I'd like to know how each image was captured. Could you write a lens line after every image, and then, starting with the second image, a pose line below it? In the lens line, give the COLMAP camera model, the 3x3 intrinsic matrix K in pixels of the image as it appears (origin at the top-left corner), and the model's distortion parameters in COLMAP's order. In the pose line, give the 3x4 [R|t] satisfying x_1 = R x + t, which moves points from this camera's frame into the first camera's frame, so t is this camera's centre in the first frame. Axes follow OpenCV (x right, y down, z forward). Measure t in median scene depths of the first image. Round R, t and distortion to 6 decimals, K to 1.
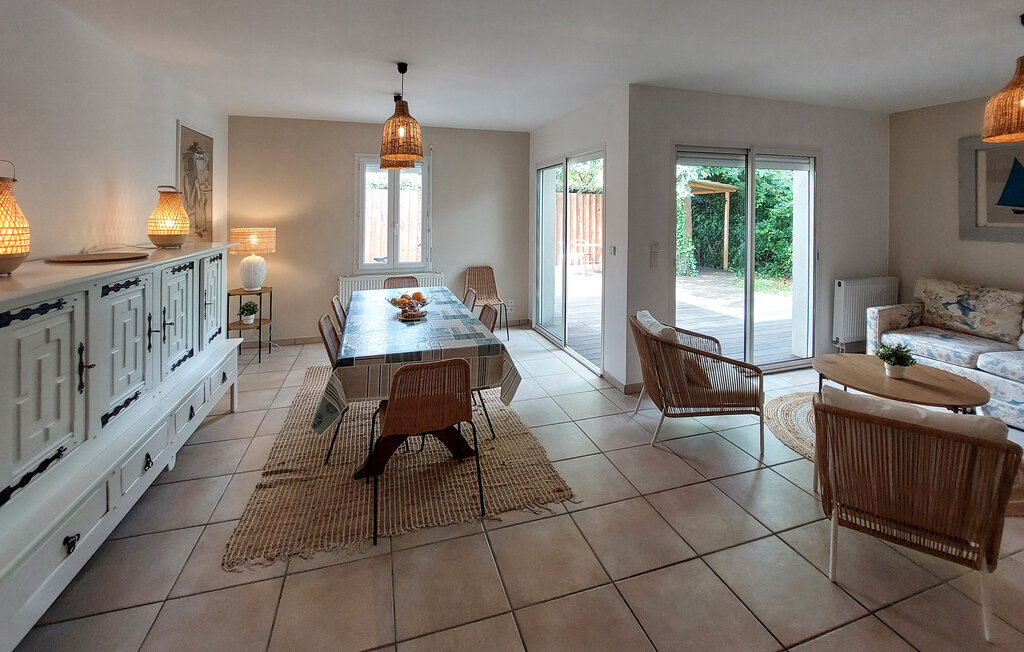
lens RADIAL K [[430.6, 0, 520.9], [0, 430.6, 217.0], [0, 0, 1]] dist [-0.017197, -0.001587]
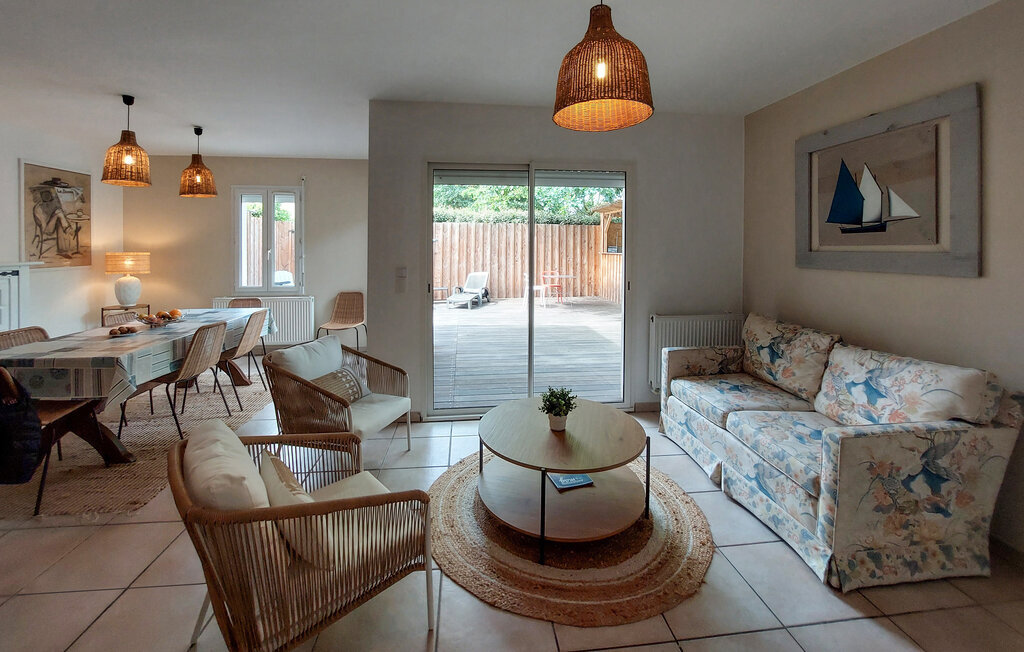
lens RADIAL K [[430.6, 0, 523.3], [0, 430.6, 253.3], [0, 0, 1]] dist [-0.017197, -0.001587]
pose [[0.979569, 0.002820, -0.201091, 0.725132], [-0.002600, 0.999996, 0.001361, 0.027634], [0.201094, -0.000811, 0.979572, 0.118514]]
